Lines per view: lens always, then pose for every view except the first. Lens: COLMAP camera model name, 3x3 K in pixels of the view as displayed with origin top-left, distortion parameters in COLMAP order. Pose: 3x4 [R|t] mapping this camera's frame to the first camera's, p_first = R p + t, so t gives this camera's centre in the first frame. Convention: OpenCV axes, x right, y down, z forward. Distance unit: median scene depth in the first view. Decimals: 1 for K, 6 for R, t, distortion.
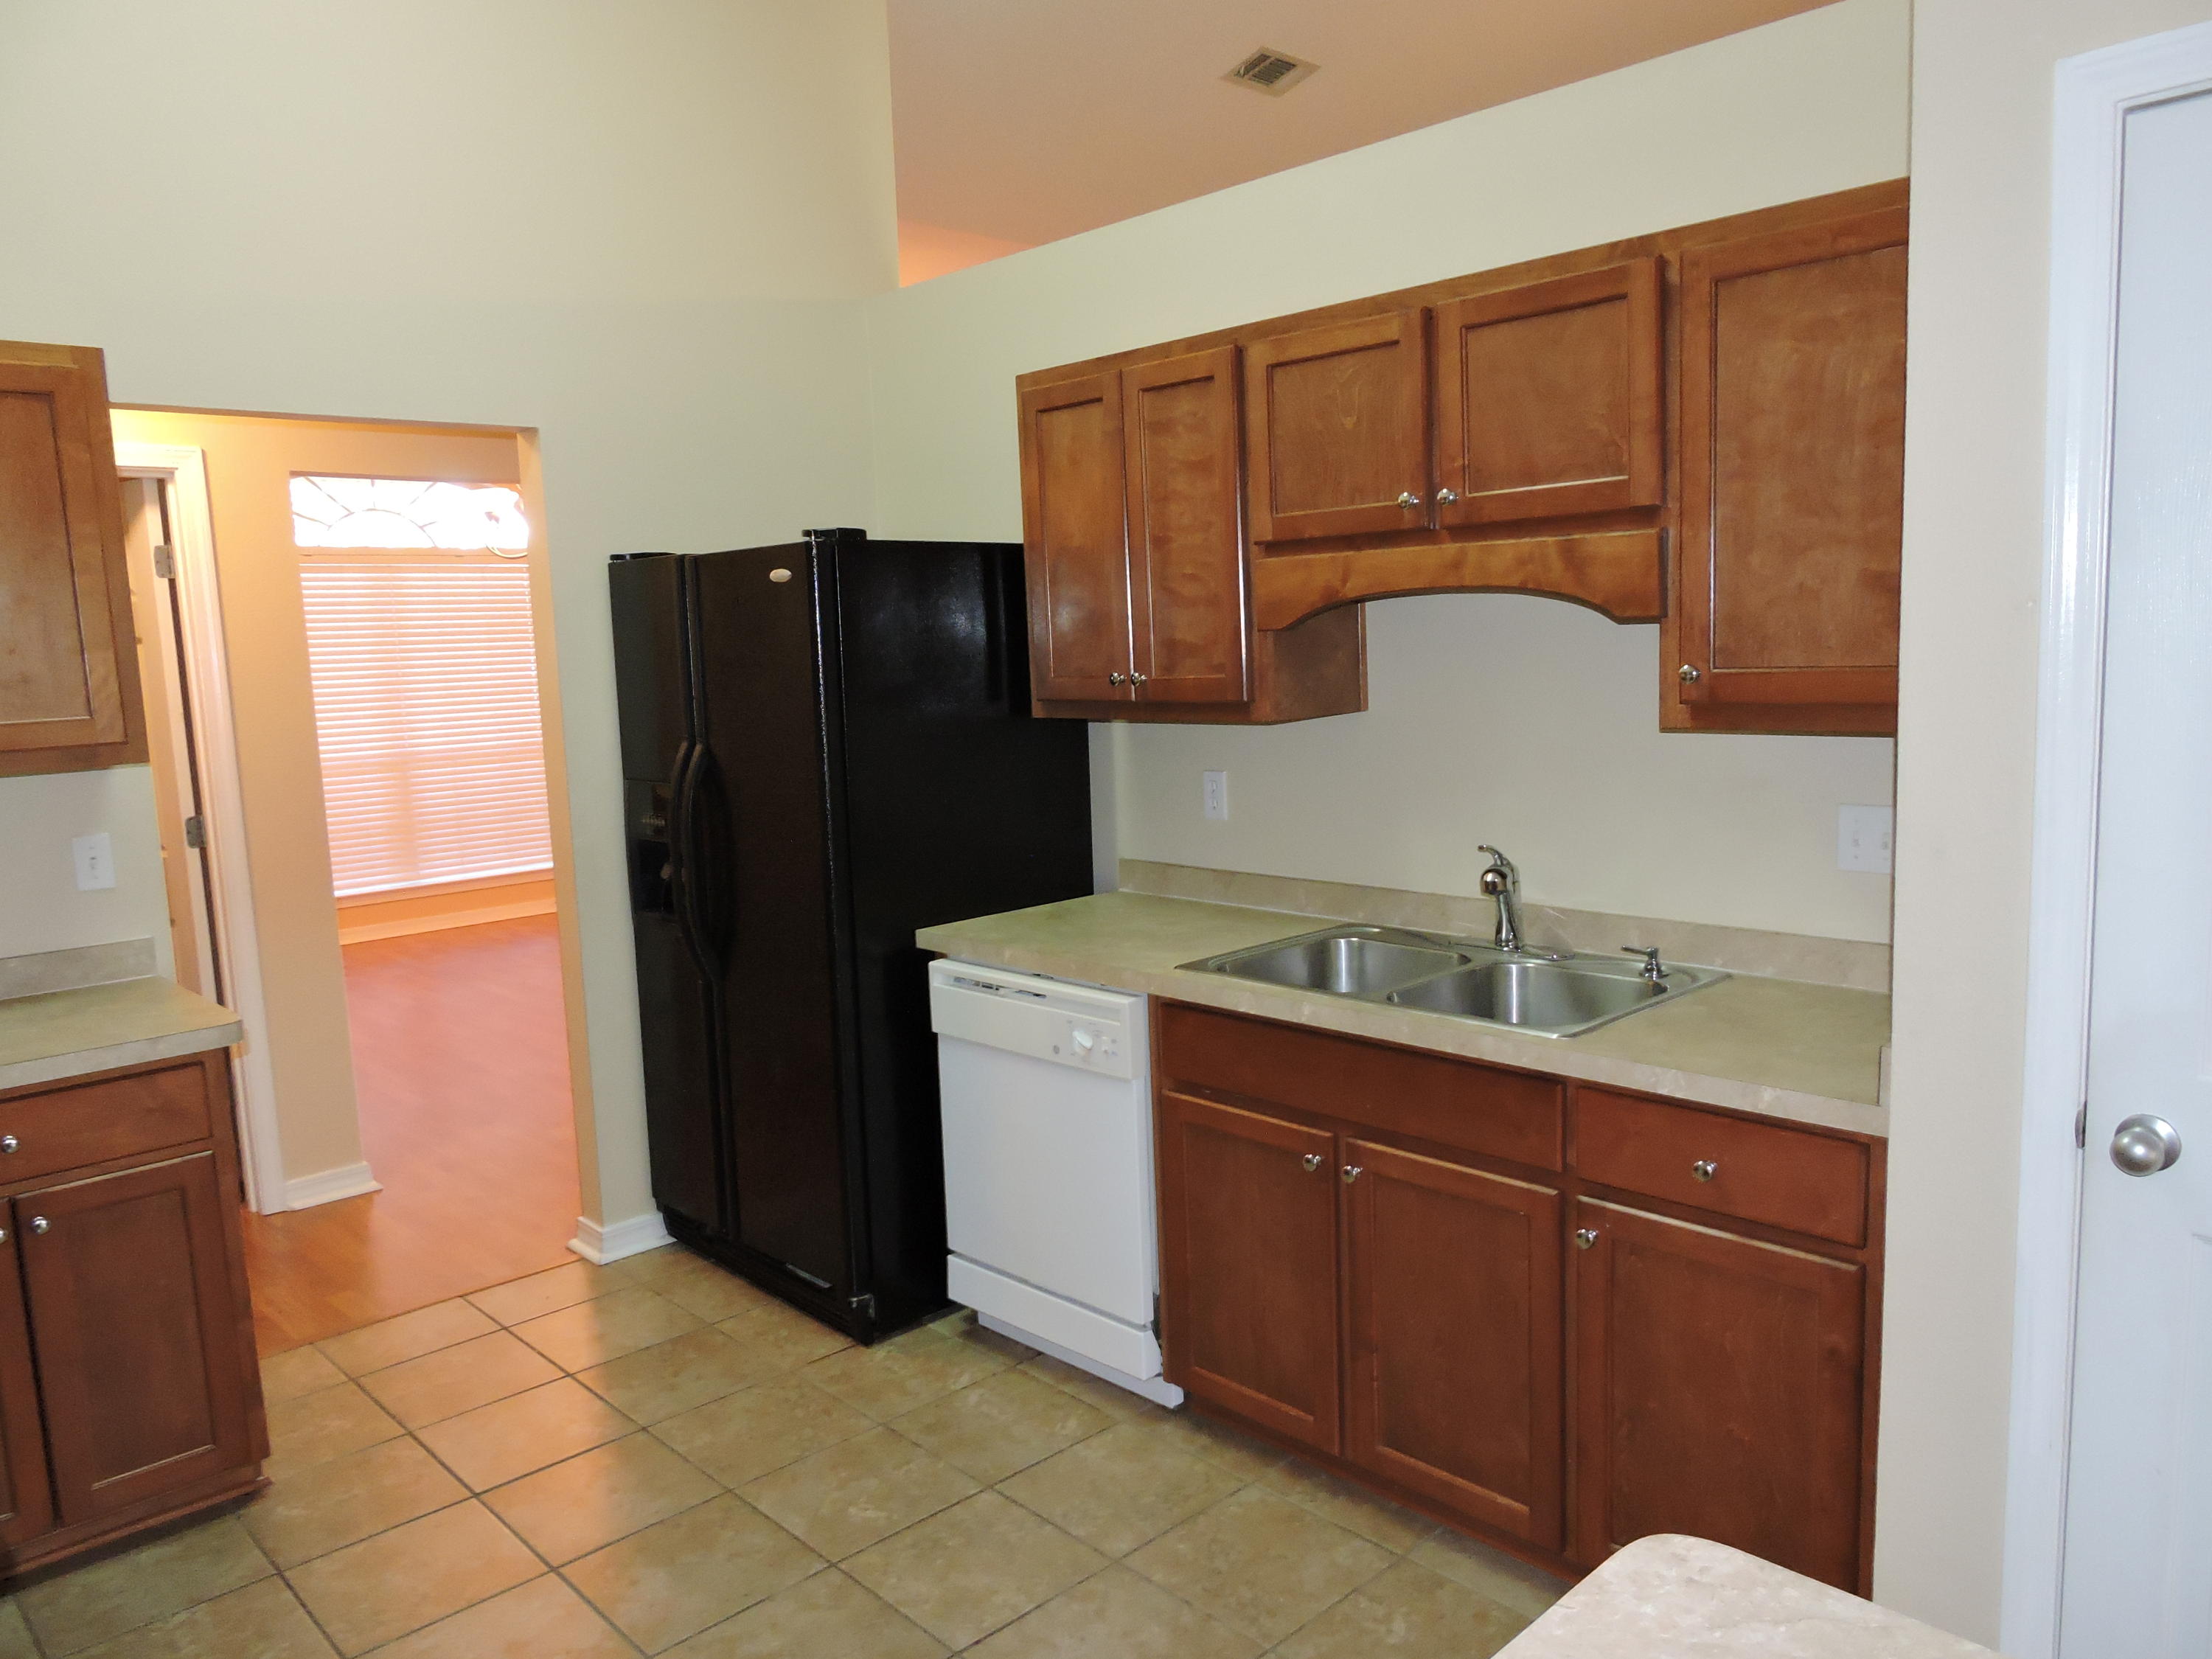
lens RADIAL K [[1576.1, 0, 1105.8], [0, 1576.1, 836.9], [0, 0, 1]] dist [-0.003094, -0.003313]
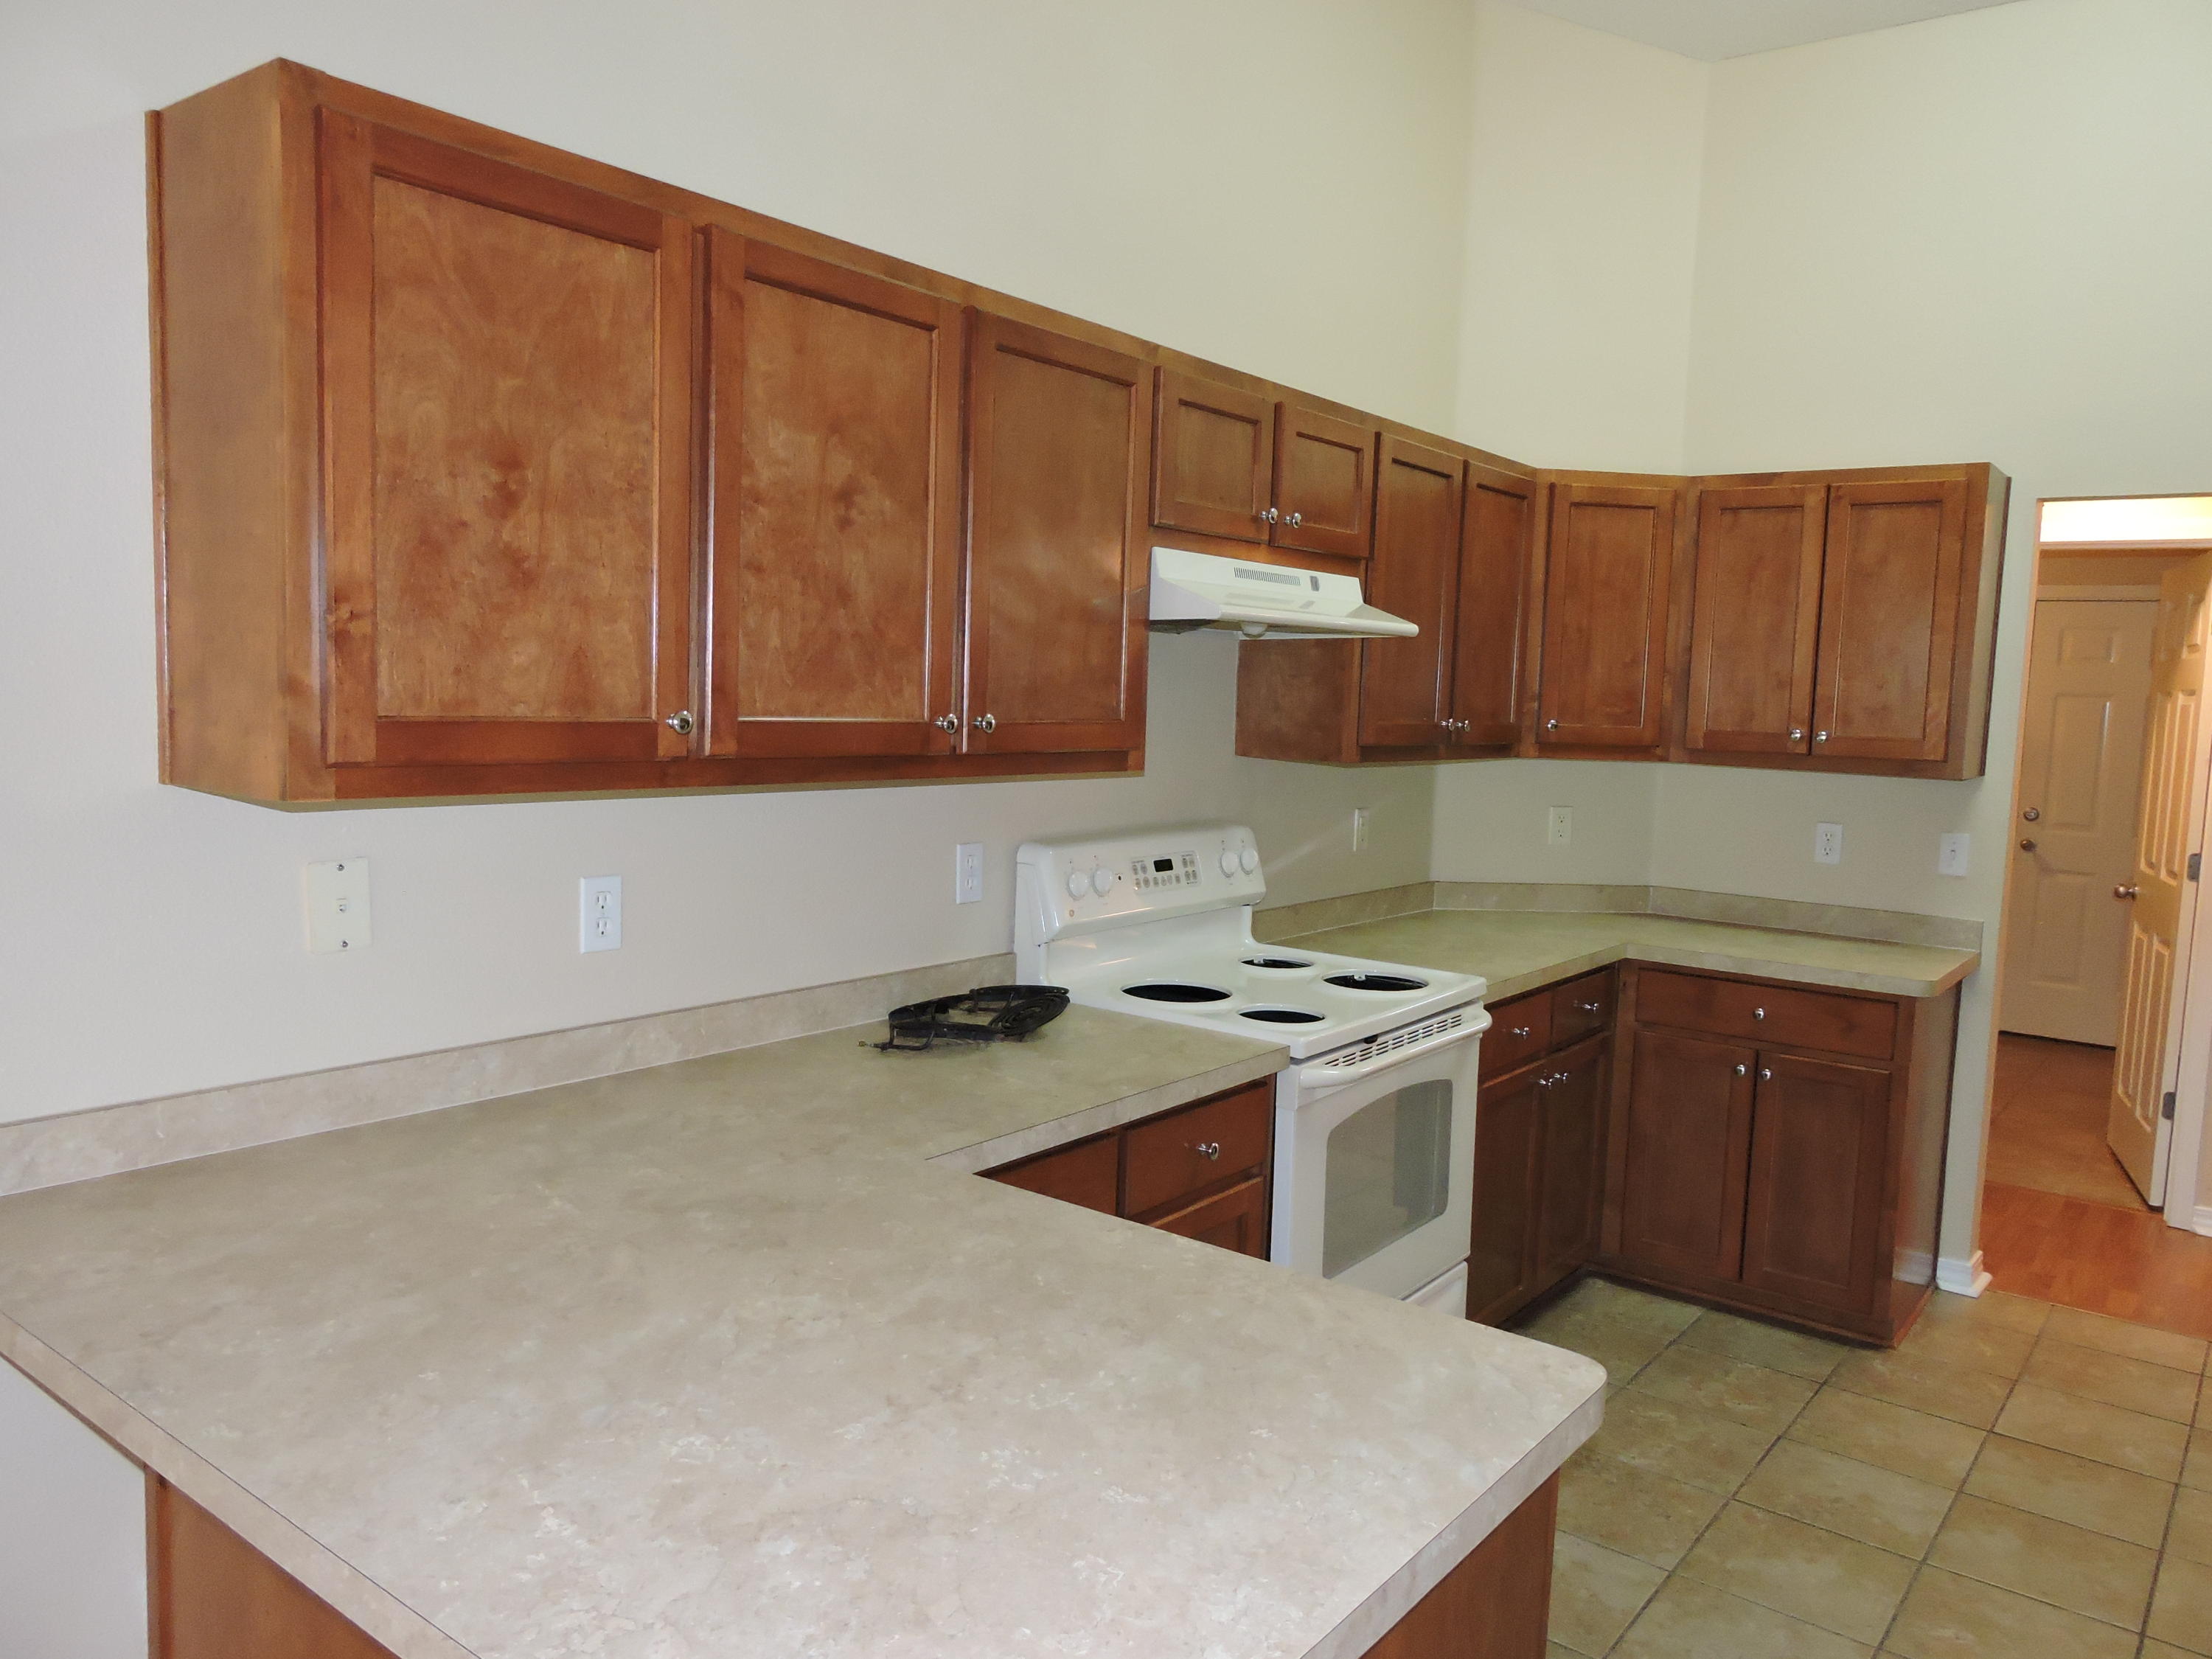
lens RADIAL K [[1576.1, 0, 1106.2], [0, 1576.1, 825.7], [0, 0, 1]] dist [-0.003094, -0.003313]
pose [[0.158478, 0.140686, -0.977288, 0.577897], [-0.171157, 0.978726, 0.113138, -0.038172], [0.972415, 0.149340, 0.179186, 0.096473]]
